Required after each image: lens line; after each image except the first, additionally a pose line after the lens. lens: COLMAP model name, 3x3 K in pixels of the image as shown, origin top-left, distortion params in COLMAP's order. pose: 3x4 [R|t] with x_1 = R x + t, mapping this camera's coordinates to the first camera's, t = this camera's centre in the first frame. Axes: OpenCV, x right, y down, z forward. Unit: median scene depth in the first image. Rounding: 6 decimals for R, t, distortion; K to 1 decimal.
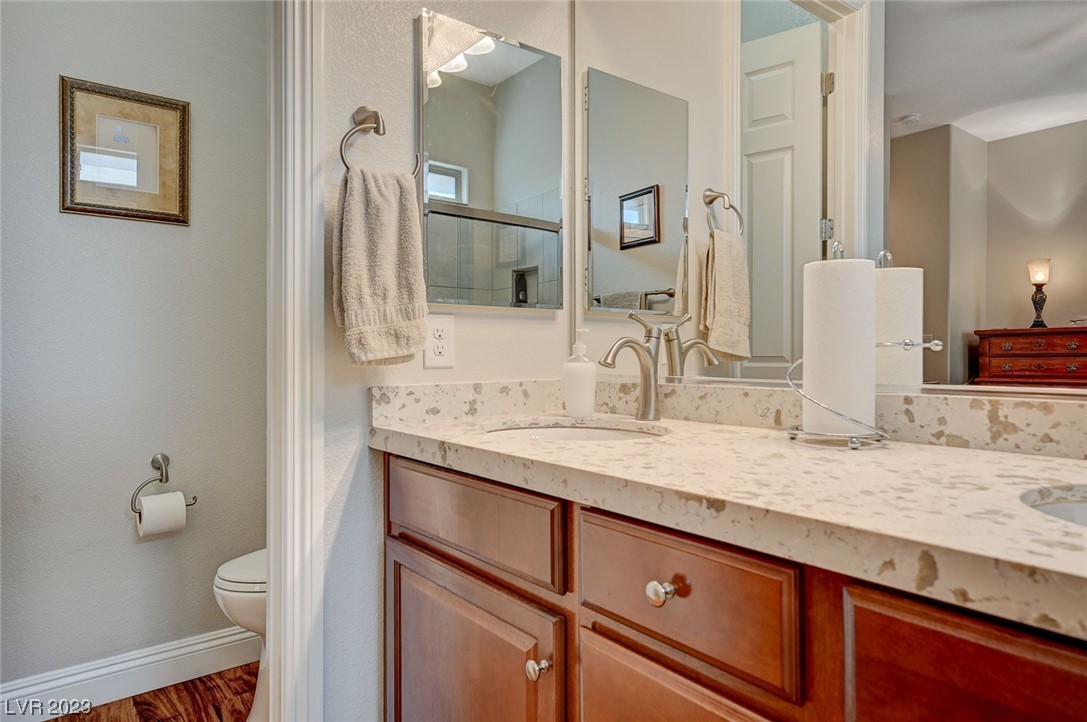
lens RADIAL K [[660.0, 0, 543.5], [0, 660.0, 361.0], [0, 0, 1]] dist [-0.001075, -0.000203]
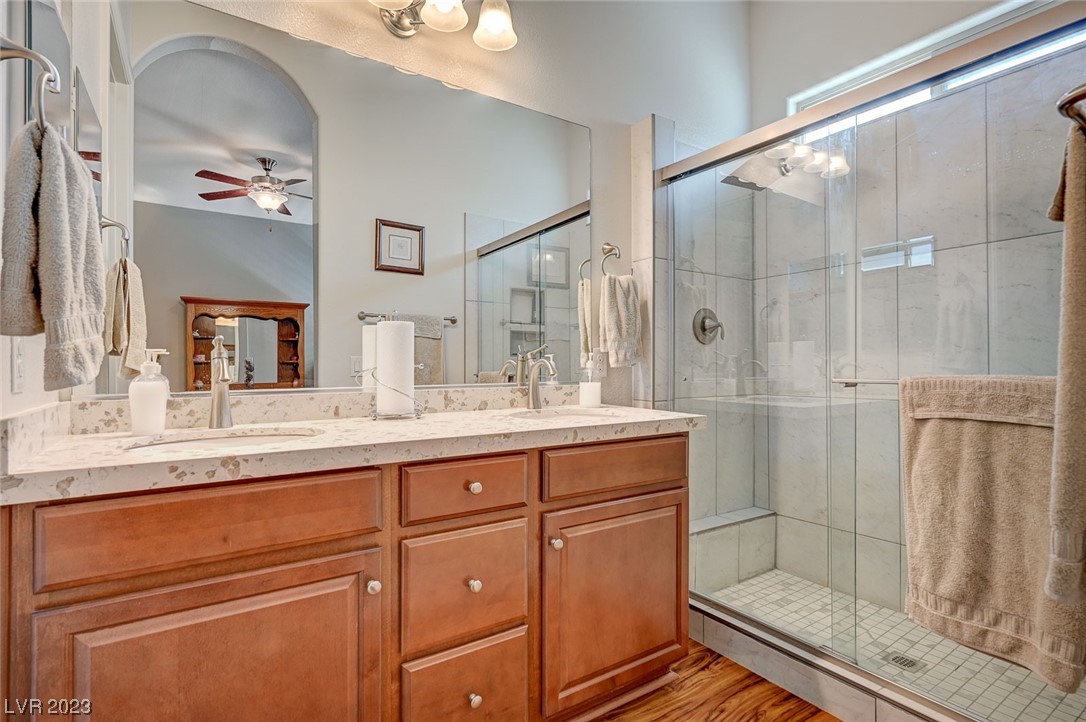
lens RADIAL K [[538.8, 0, 543.0], [0, 538.8, 361.0], [0, 0, 1]] dist [0.000077, -0.000026]
pose [[0.092533, 0.006780, 0.995686, -1.113205], [0.016806, 0.999824, -0.008370, -0.020243], [-0.995568, 0.017508, 0.092403, 0.468385]]
